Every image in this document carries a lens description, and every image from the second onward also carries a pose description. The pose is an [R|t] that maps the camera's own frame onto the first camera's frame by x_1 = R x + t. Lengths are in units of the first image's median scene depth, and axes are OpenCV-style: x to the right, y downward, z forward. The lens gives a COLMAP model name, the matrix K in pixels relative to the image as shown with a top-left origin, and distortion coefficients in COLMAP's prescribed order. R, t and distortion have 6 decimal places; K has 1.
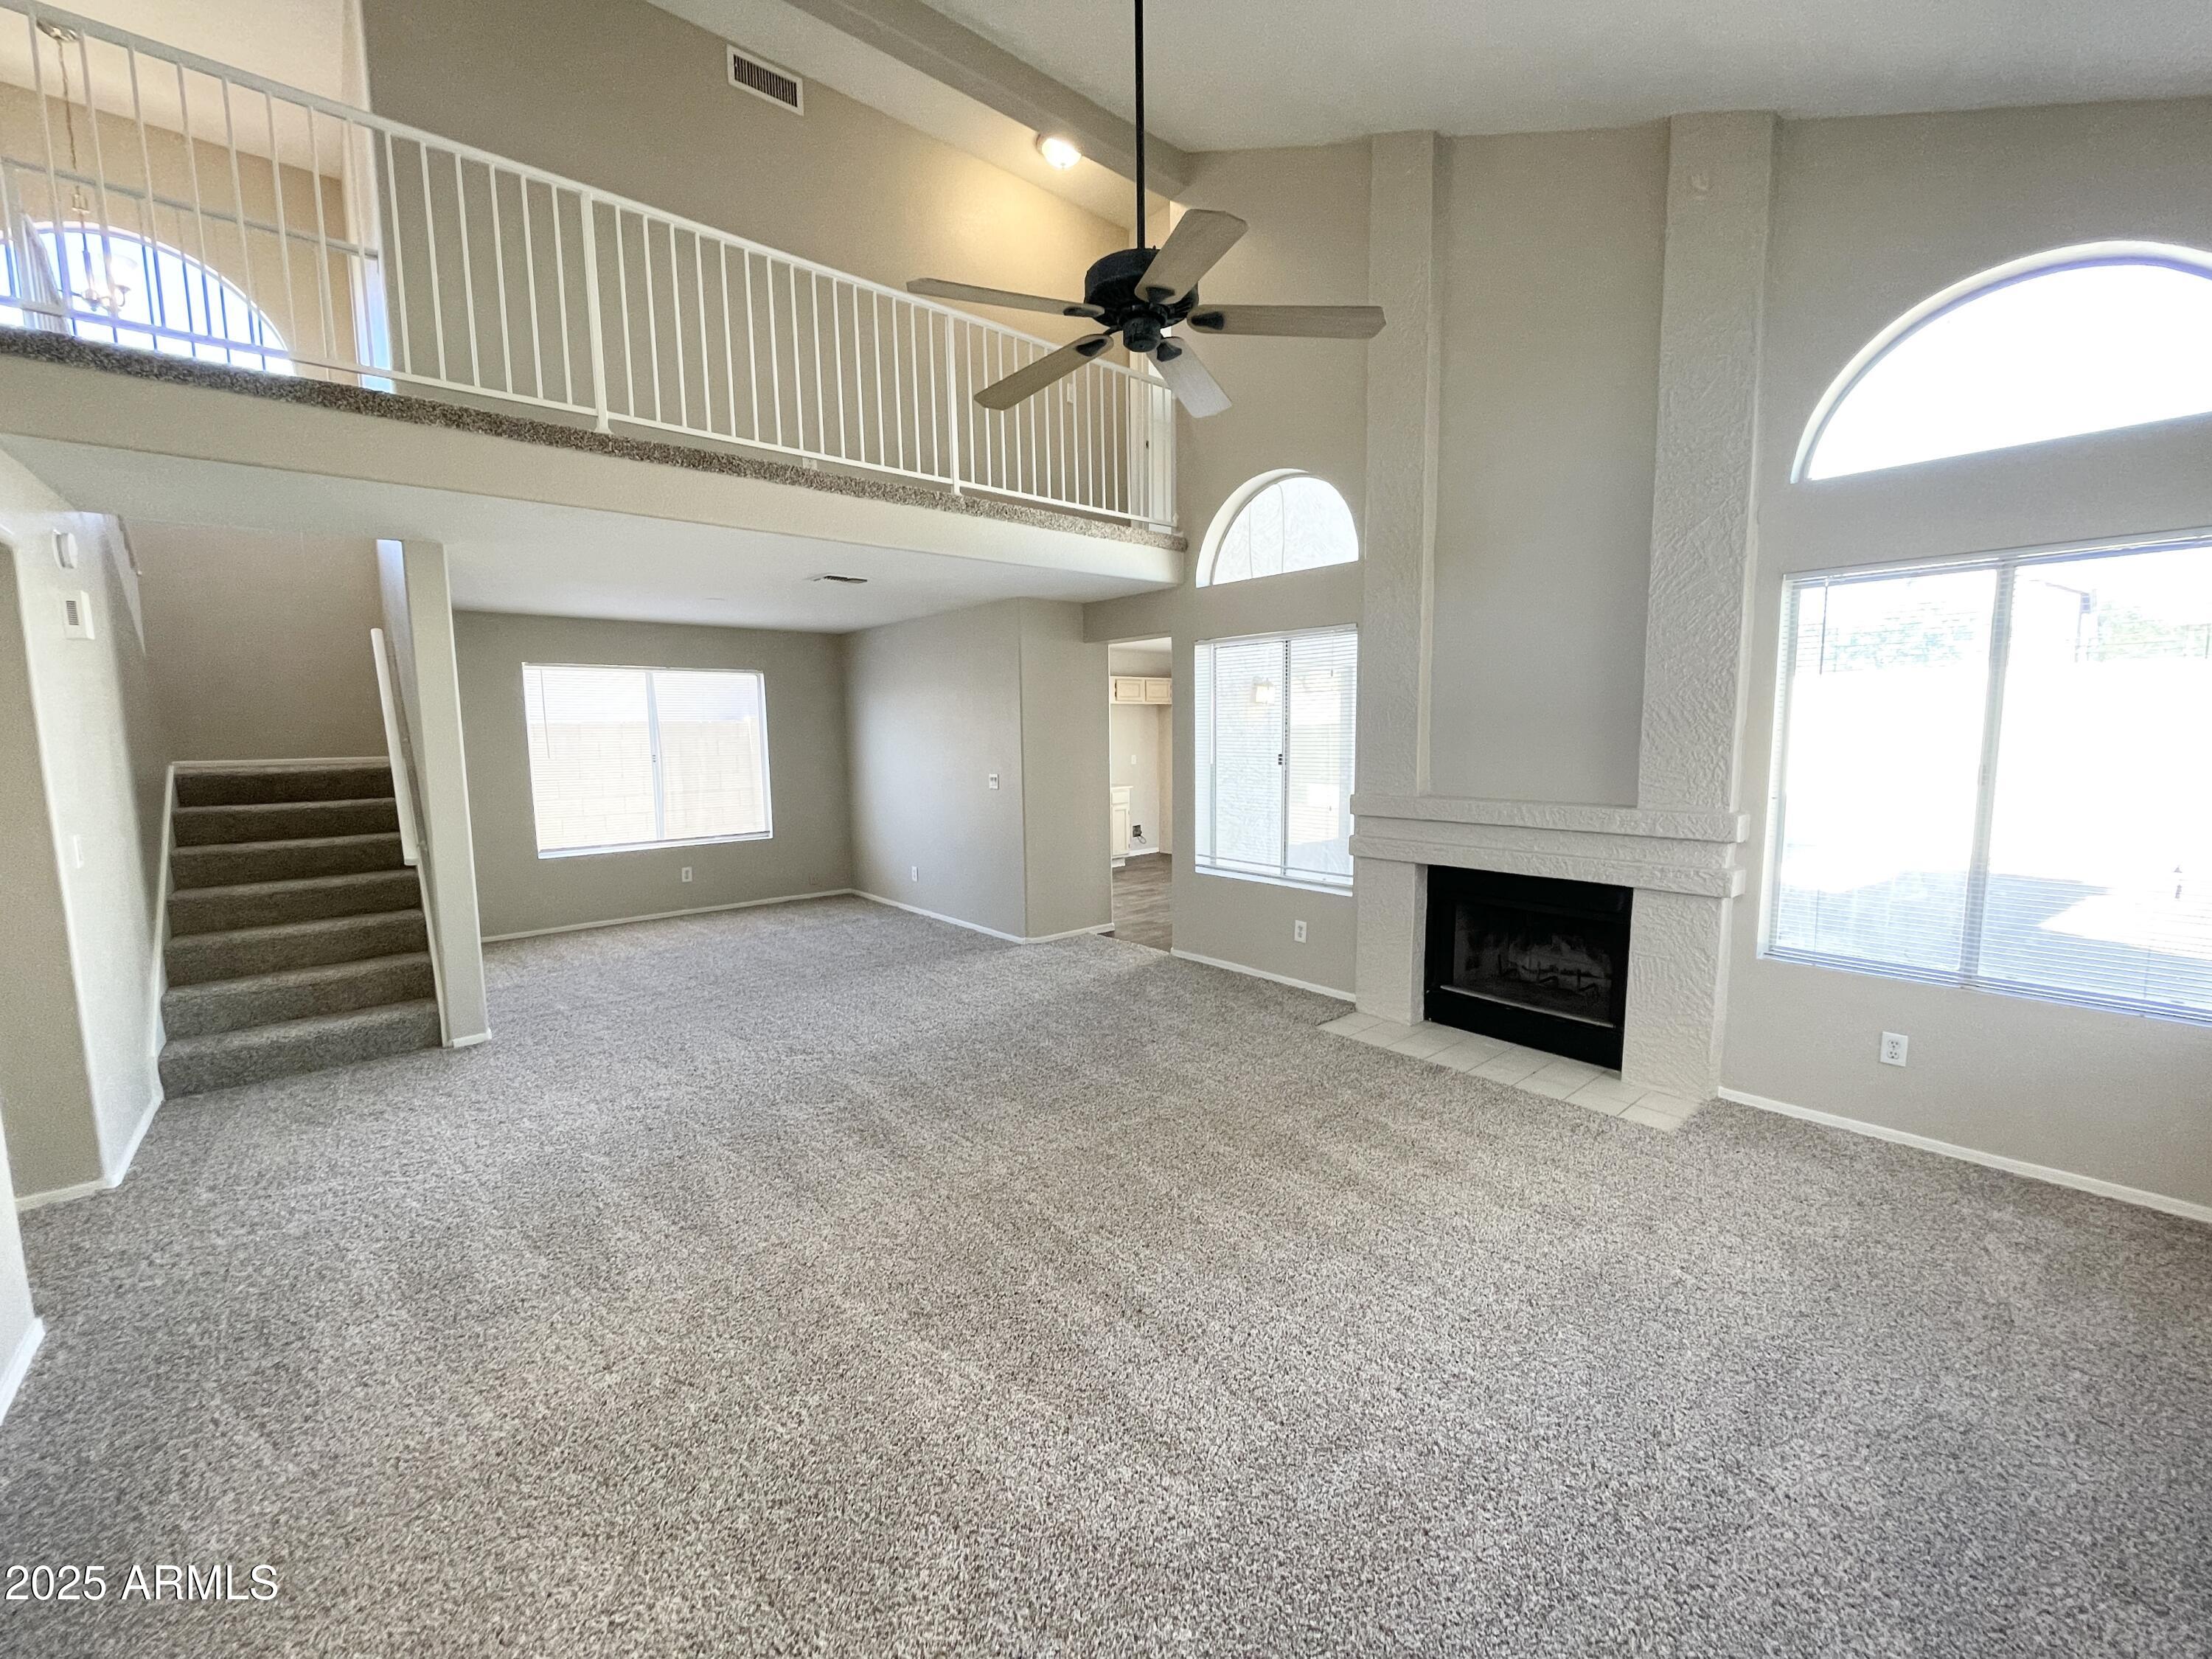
lens RADIAL K [[895.9, 0, 1101.1], [0, 895.9, 829.5], [0, 0, 1]] dist [-0.001344, -0.000096]
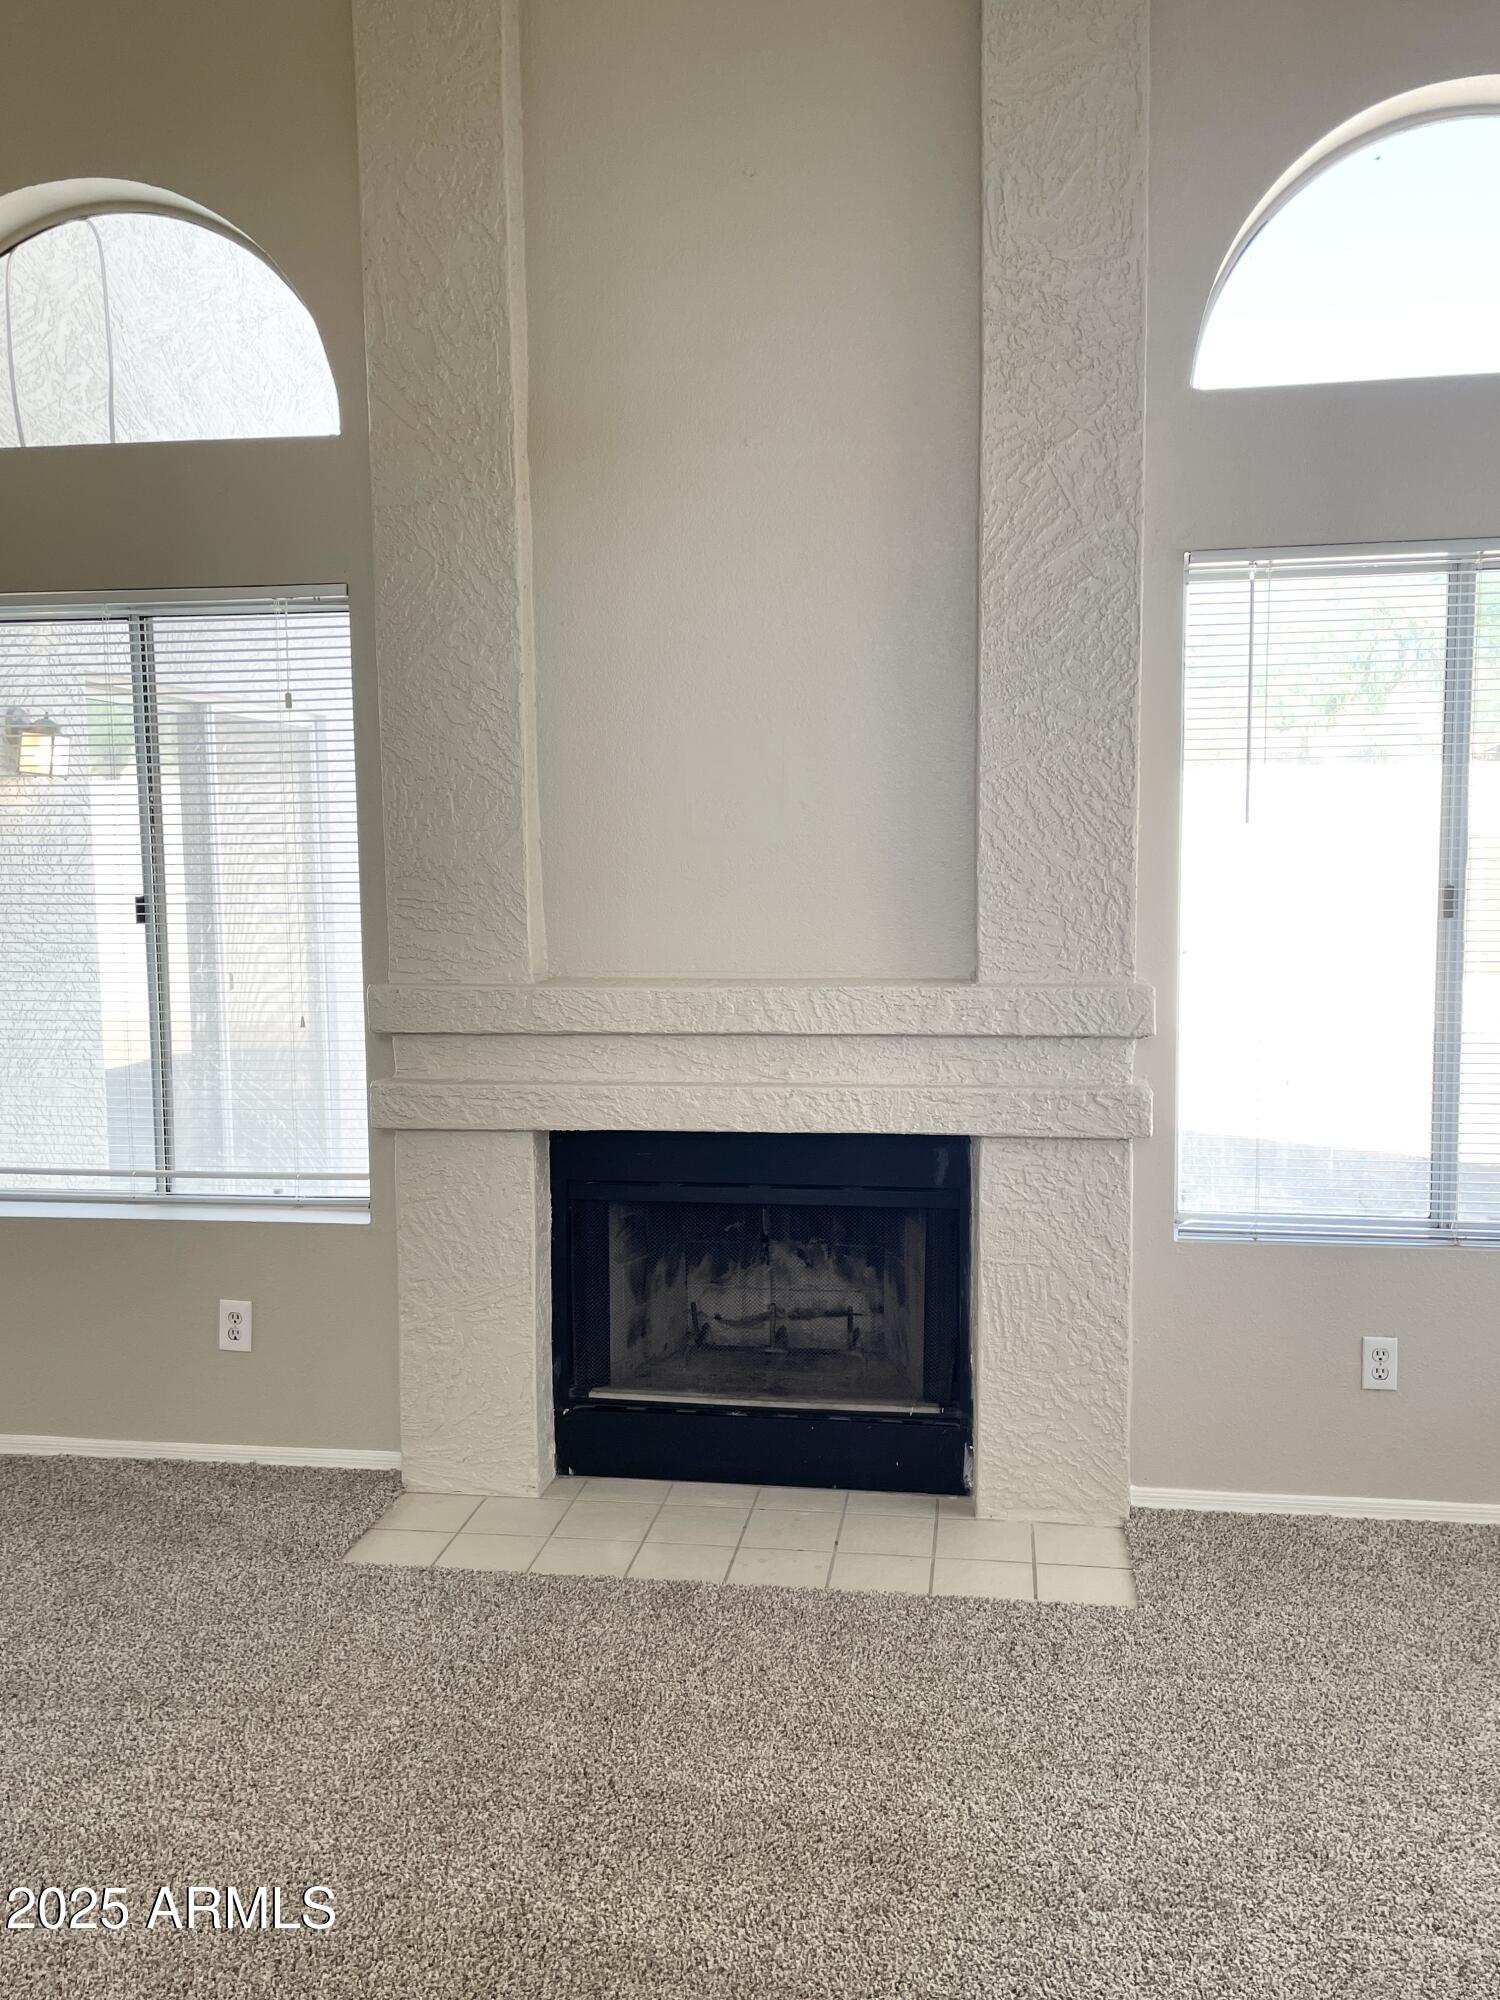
lens RADIAL K [[1657.6, 0, 750.0], [0, 1657.6, 1000.0], [0, 0, 1]] dist [0.122320, -0.188741]
pose [[0.755509, -0.055074, 0.652819, -0.117661], [0.075209, 0.997163, -0.002916, -0.019023], [-0.650807, 0.051301, 0.757508, 0.322149]]
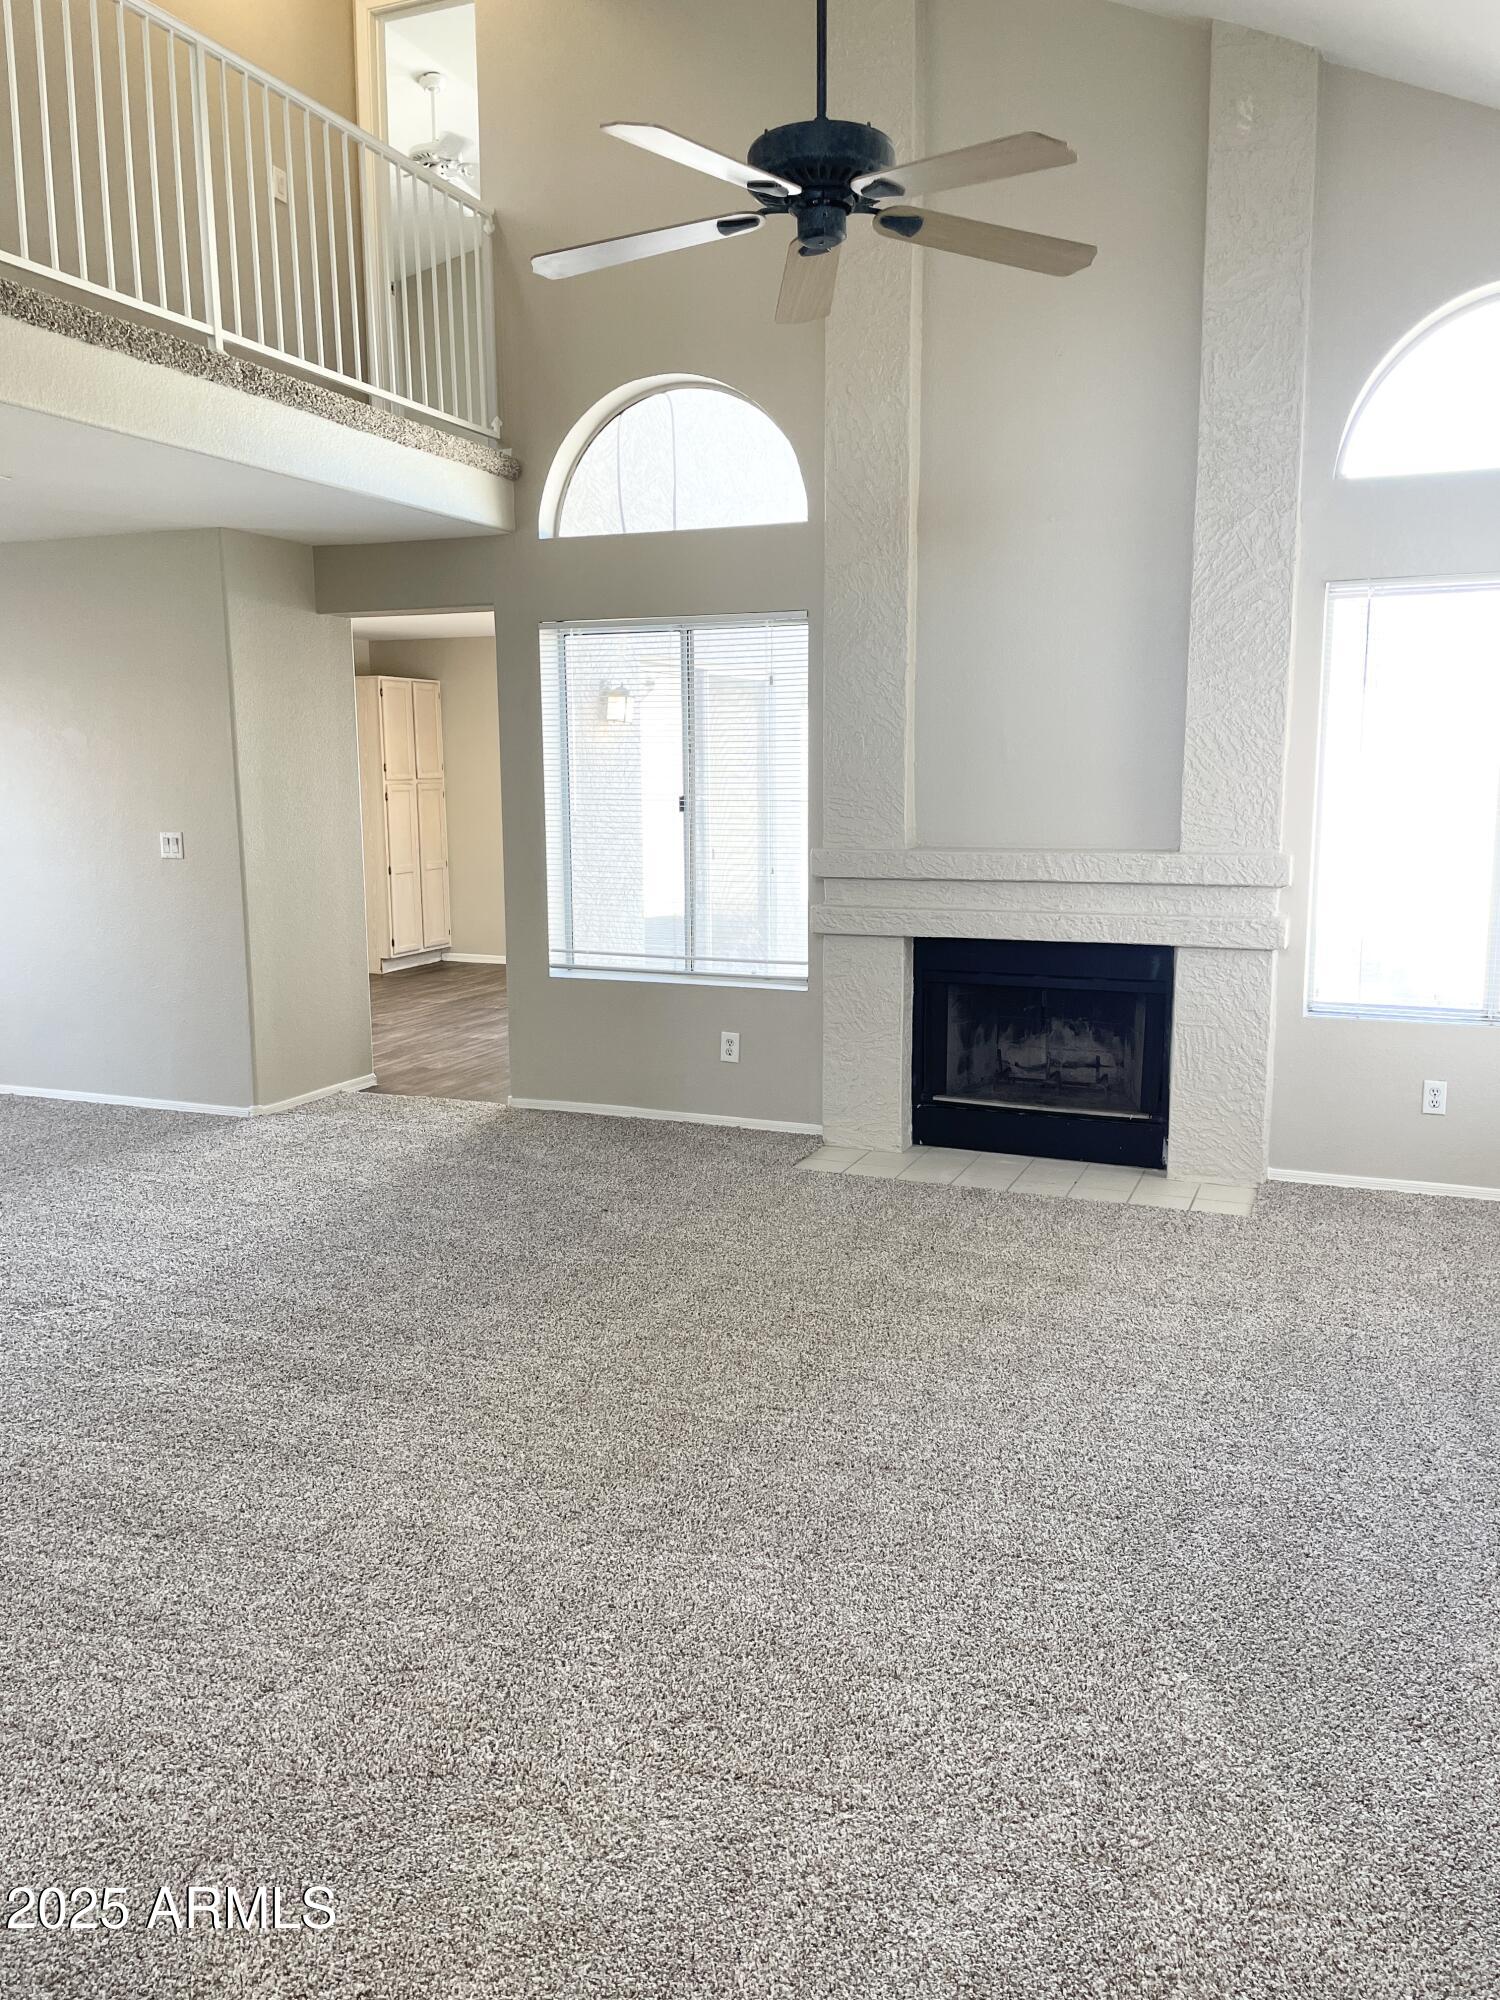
lens RADIAL K [[1525.2, 0, 745.9], [0, 1525.2, 992.5], [0, 0, 1]] dist [0.108725, -0.132476]
pose [[0.890922, -0.059818, 0.450201, -0.385969], [0.045607, 0.998061, 0.042359, 0.025502], [-0.451862, -0.017206, 0.891922, -0.101264]]
